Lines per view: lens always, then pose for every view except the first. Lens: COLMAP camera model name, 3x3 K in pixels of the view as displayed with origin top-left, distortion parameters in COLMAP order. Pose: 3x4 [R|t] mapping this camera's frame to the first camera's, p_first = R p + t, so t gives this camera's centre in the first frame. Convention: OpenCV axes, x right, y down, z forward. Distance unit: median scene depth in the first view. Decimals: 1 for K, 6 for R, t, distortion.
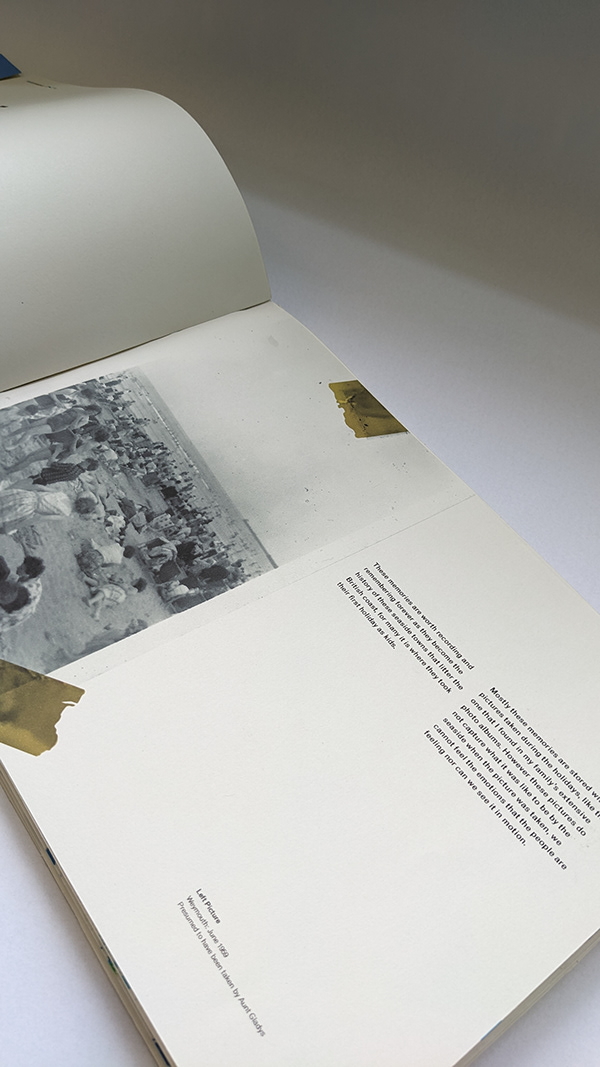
lens RADIAL K [[844.8, 0, 297.5], [0, 844.8, 535.1], [0, 0, 1]] dist [-0.001555, -0.000947]
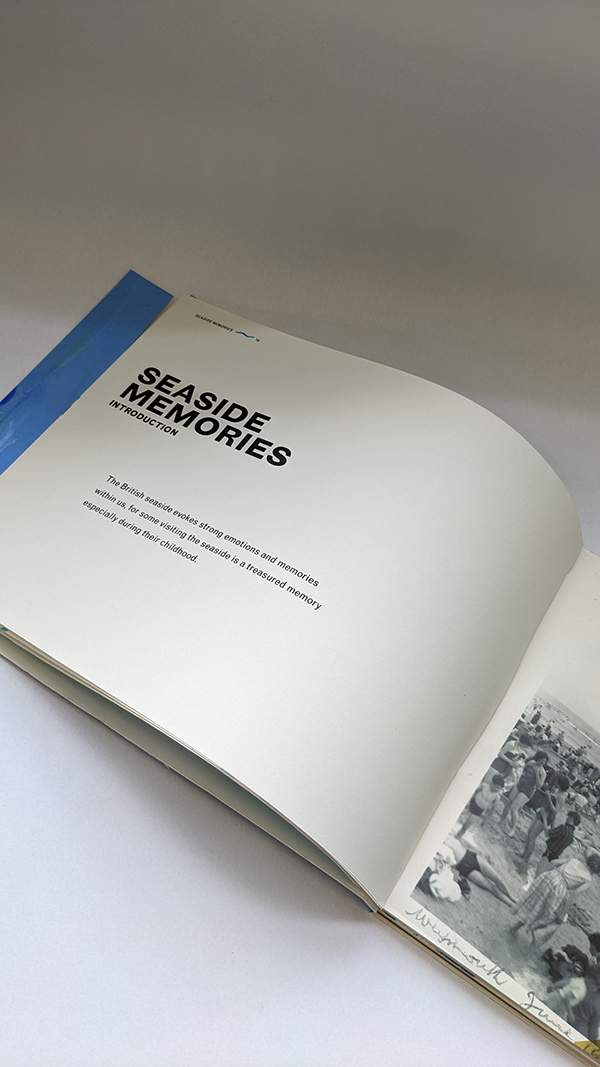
lens RADIAL K [[844.8, 0, 301.7], [0, 844.8, 530.9], [0, 0, 1]] dist [-0.001555, -0.000947]
pose [[0.944859, -0.302901, 0.124472, -0.616652], [0.253168, 0.916726, 0.309062, -0.891132], [-0.207722, -0.260507, 0.942861, 0.079439]]
